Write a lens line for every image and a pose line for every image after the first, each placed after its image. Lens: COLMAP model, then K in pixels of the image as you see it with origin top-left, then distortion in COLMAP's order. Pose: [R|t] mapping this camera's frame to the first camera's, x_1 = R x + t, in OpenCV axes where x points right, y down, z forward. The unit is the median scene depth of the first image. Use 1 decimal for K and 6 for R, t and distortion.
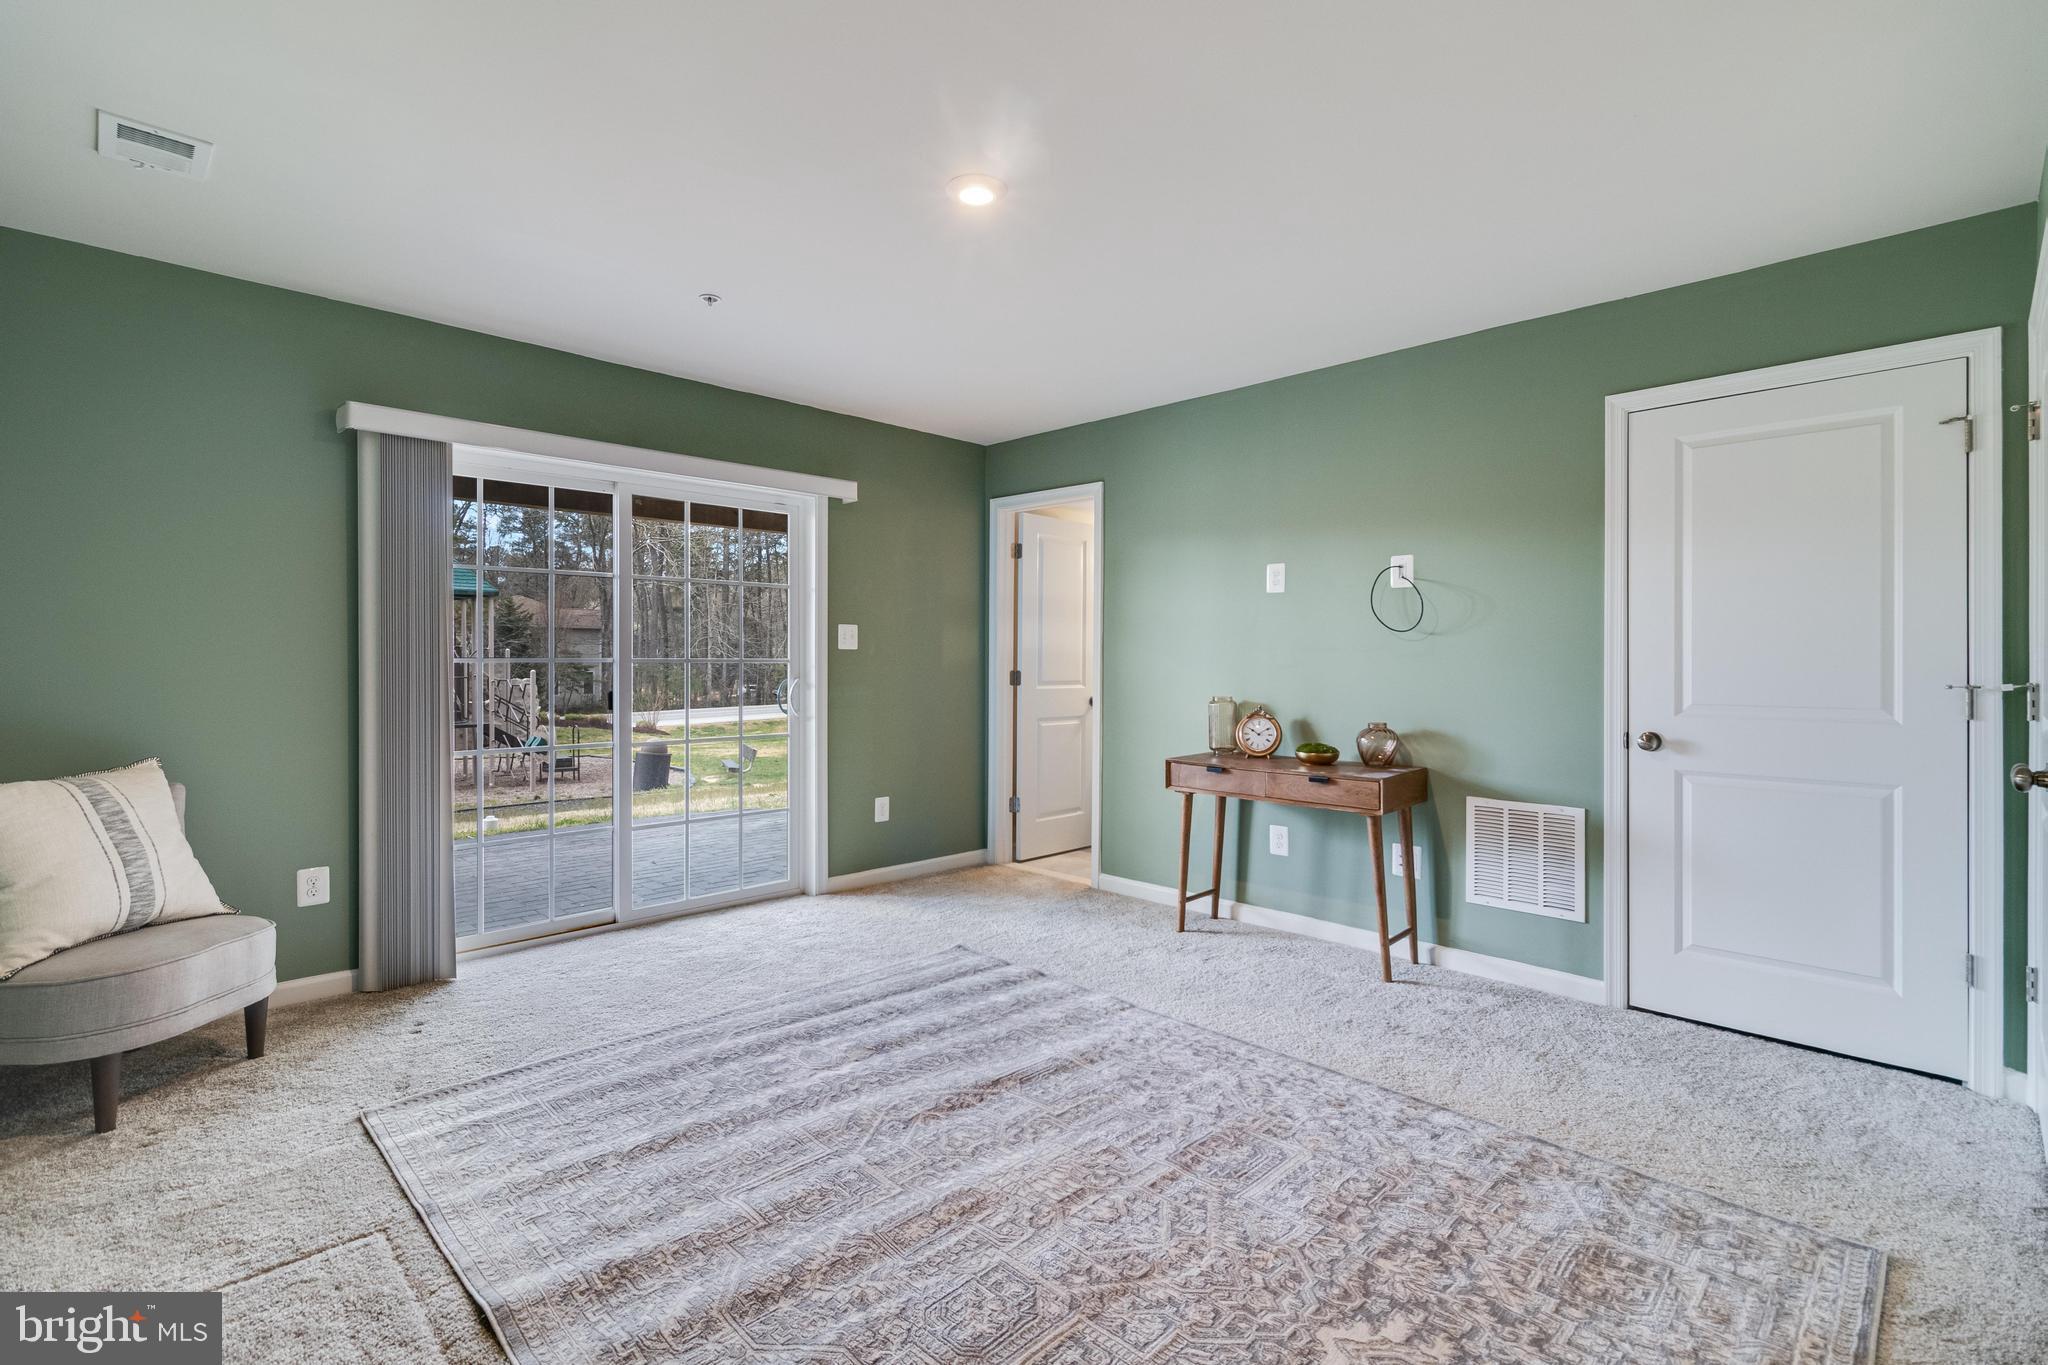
lens RADIAL K [[952.3, 0, 1038.6], [0, 952.3, 656.4], [0, 0, 1]] dist [-0.000122, 0.000145]
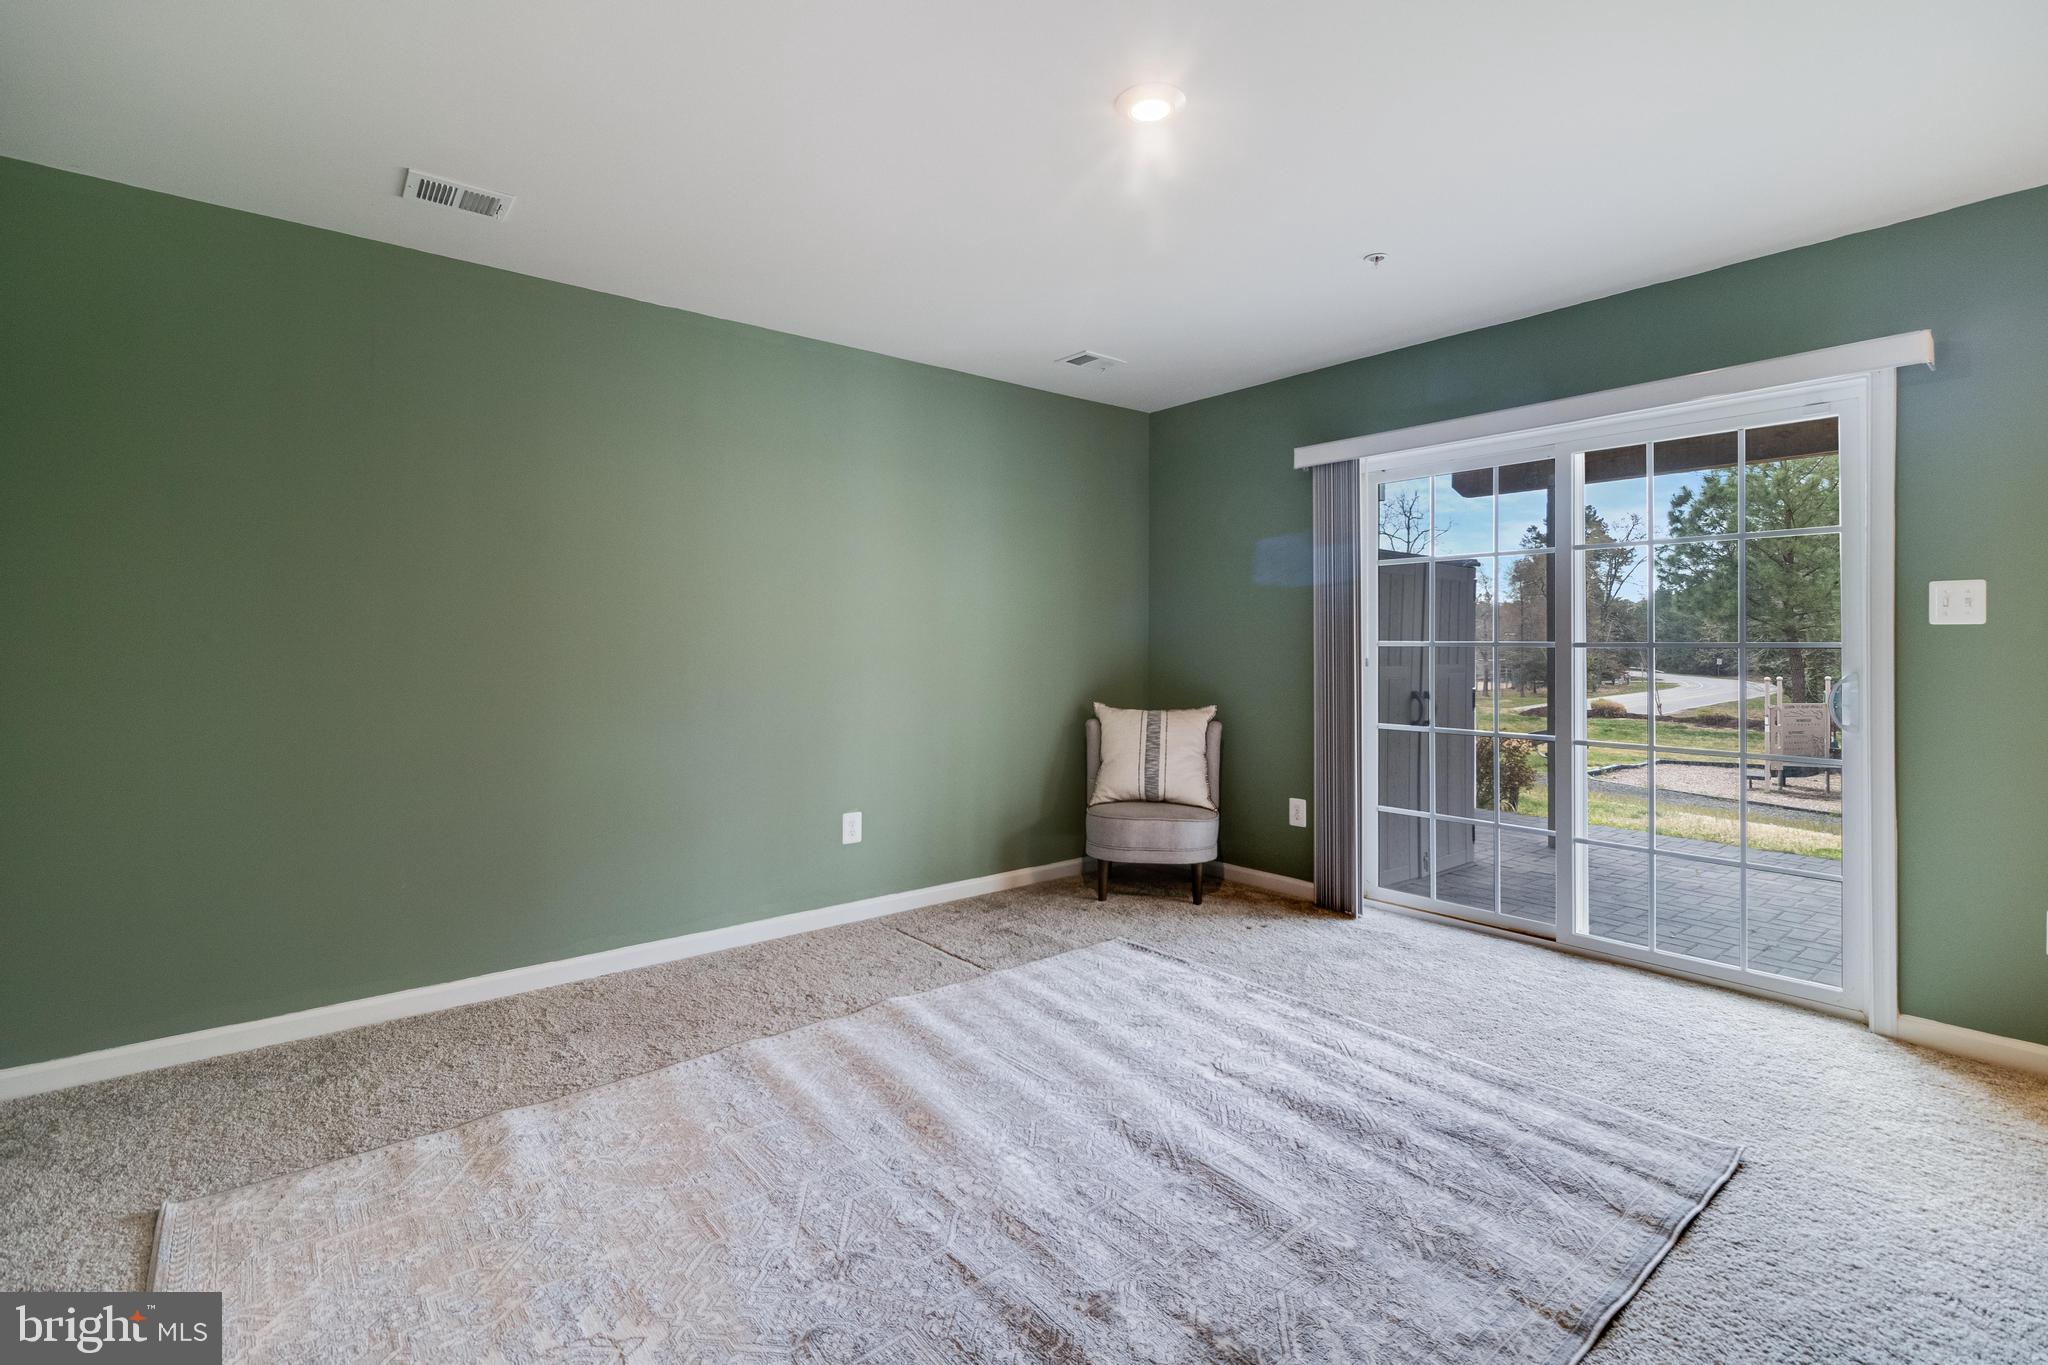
lens RADIAL K [[952.3, 0, 1038.6], [0, 952.3, 656.4], [0, 0, 1]] dist [-0.000122, 0.000145]
pose [[-0.107473, -0.000242, -0.994208, 0.586406], [-0.006028, 0.999982, 0.000408, 0.020307], [0.994190, 0.006037, -0.107472, 0.739814]]
